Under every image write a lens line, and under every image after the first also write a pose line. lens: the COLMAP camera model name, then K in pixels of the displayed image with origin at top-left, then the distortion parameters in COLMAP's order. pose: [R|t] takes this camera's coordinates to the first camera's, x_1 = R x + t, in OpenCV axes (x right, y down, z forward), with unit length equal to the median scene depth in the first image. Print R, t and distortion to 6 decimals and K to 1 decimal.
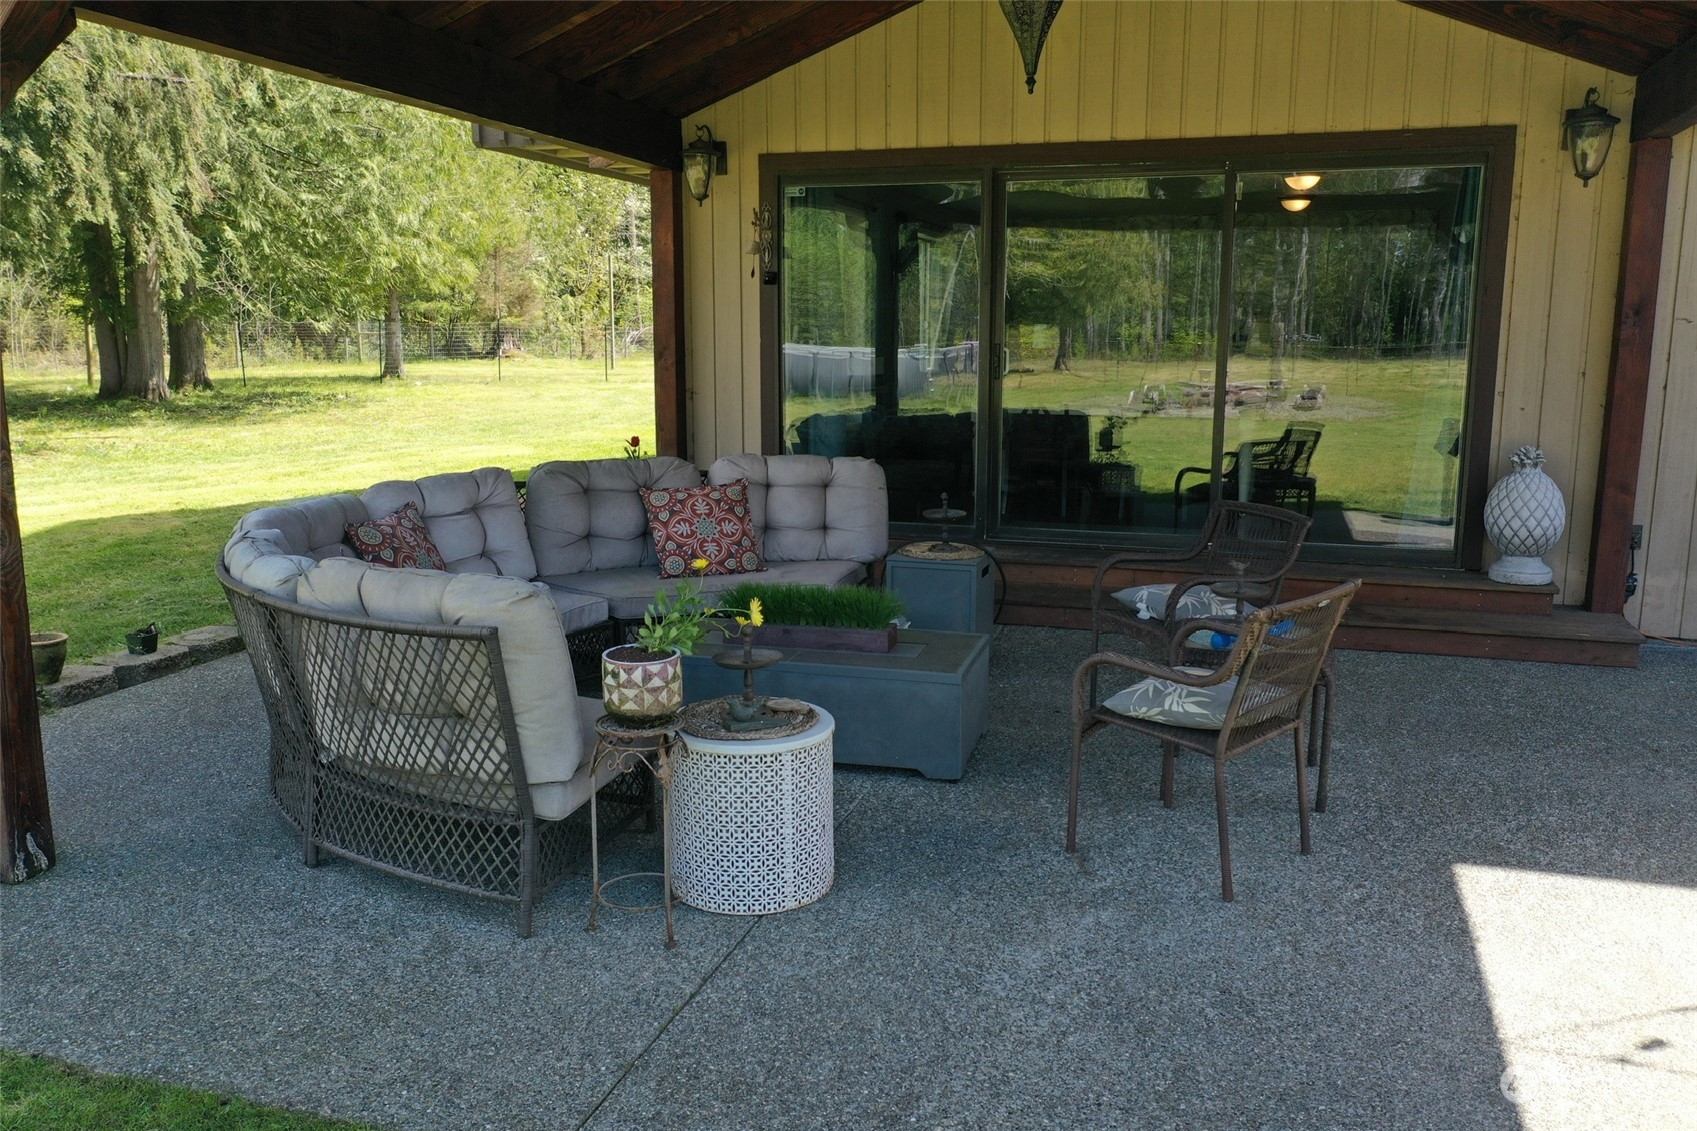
lens RADIAL K [[1343.1, 0, 846.6], [0, 1343.1, 558.8], [0, 0, 1]] dist [-0.002065, 0.012167]
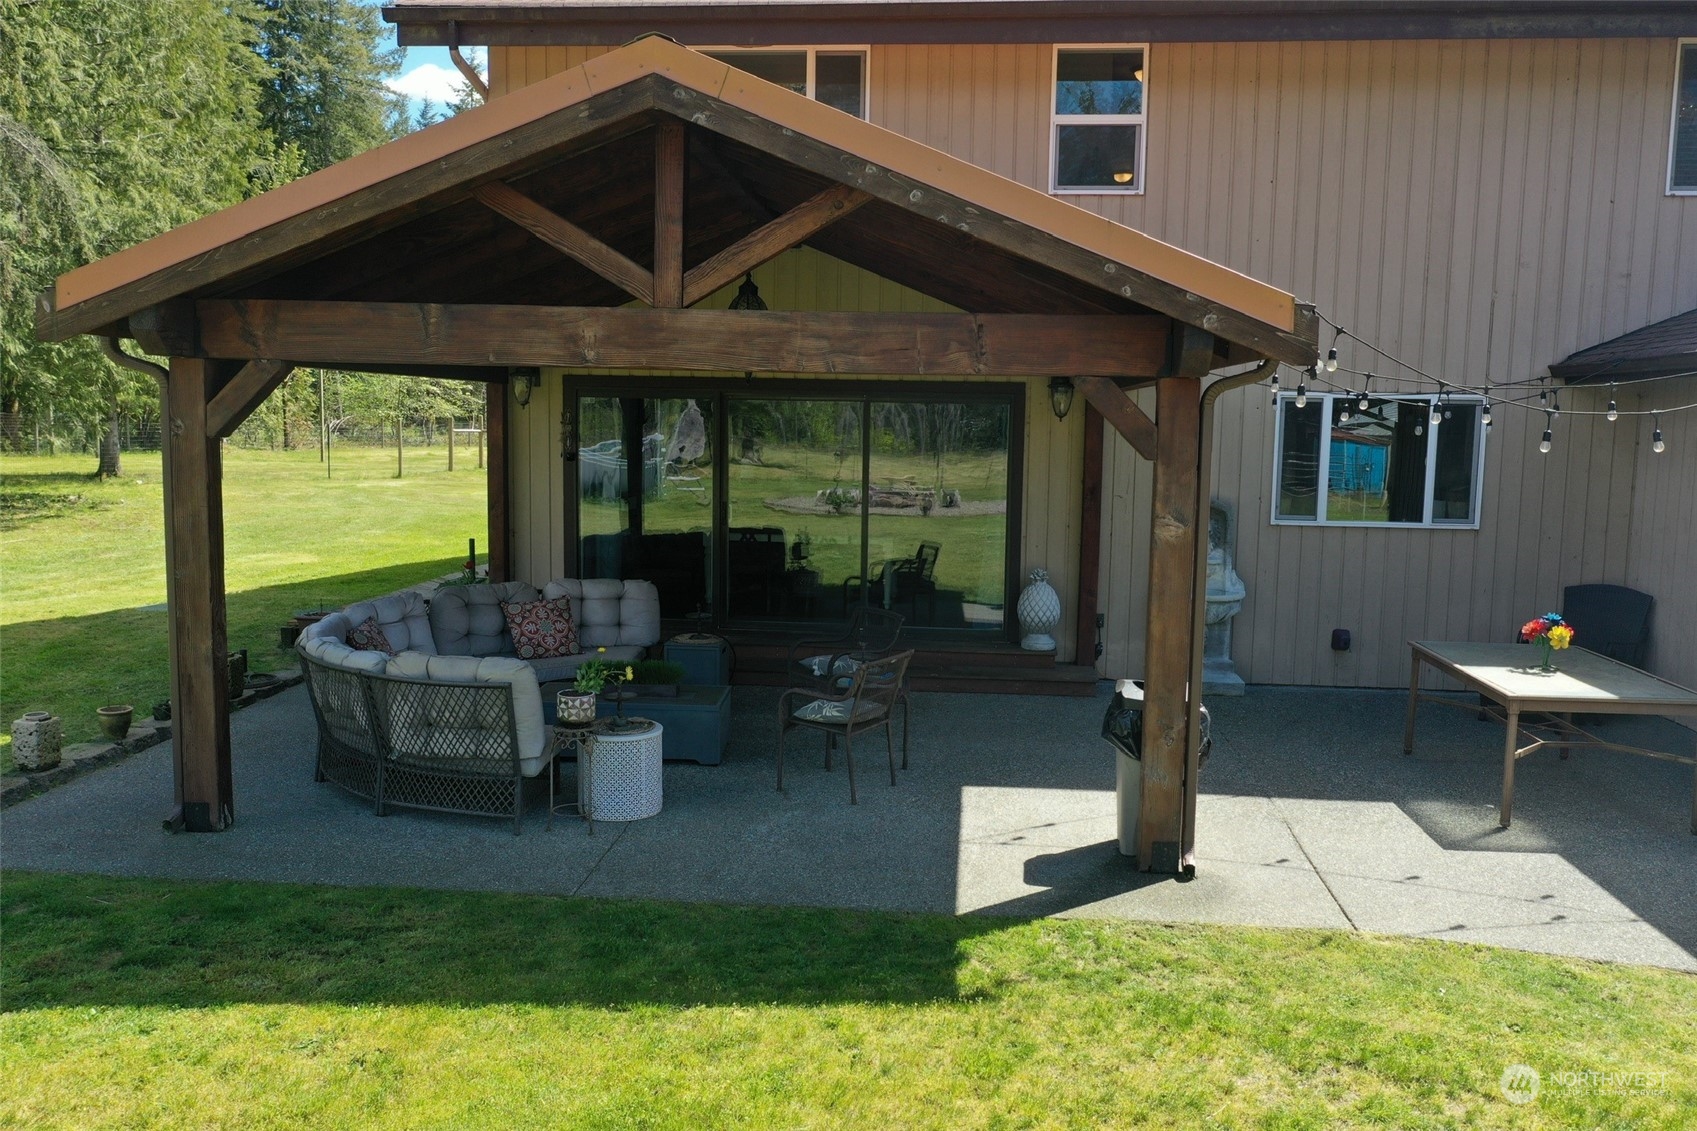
lens RADIAL K [[1343.1, 0, 846.6], [0, 1343.1, 558.8], [0, 0, 1]] dist [-0.002065, 0.012167]
pose [[0.975036, -0.009860, 0.221830, -0.150851], [0.023016, 0.998120, -0.056797, -0.007584], [-0.220853, 0.060485, 0.973430, -0.849467]]
